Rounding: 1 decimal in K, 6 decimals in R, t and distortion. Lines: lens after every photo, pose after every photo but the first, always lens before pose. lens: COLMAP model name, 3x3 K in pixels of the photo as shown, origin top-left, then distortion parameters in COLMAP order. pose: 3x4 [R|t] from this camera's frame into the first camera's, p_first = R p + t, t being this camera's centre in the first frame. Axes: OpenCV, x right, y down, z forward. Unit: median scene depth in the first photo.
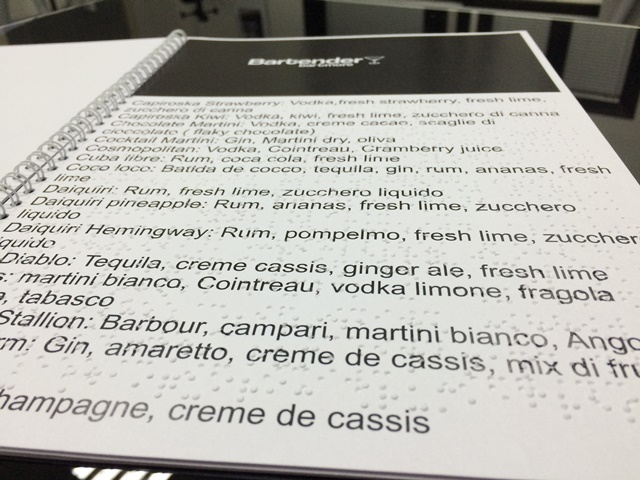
lens RADIAL K [[555.7, 0, 320.0], [0, 555.7, 240.0], [0, 0, 1]] dist [0.067440, -0.138749]
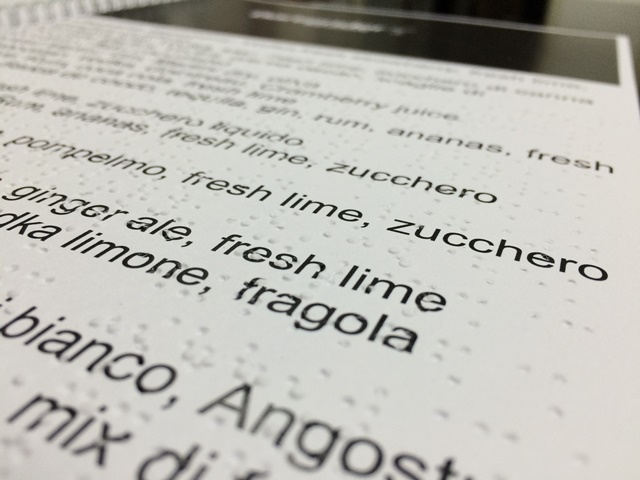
lens RADIAL K [[576.2, 0, 320.0], [0, 576.2, 240.0], [0, 0, 1]] dist [0.057445, -0.158638]
pose [[0.947585, 0.226248, -0.225598, 0.351125], [-0.245581, 0.967436, -0.061296, 0.044957], [0.204384, 0.113486, 0.972290, 0.355621]]
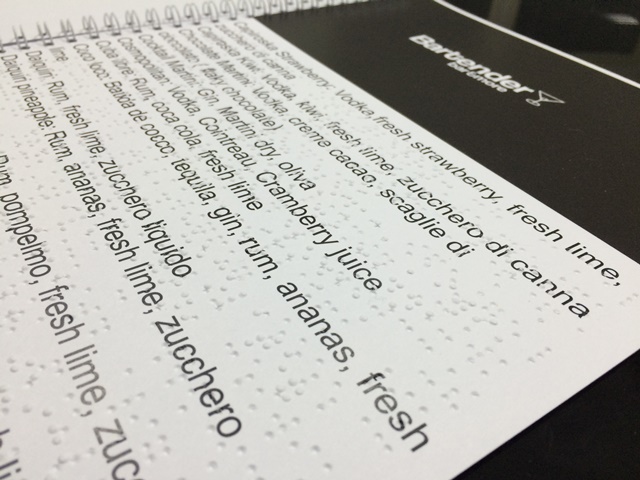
lens RADIAL K [[555.7, 0, 320.0], [0, 555.7, 240.0], [0, 0, 1]] dist [0.067440, -0.138749]
pose [[0.634035, 0.554347, -0.539165, 0.564647], [-0.513723, 0.823078, 0.242138, -0.310208], [0.578004, 0.123457, 0.806641, 0.487955]]
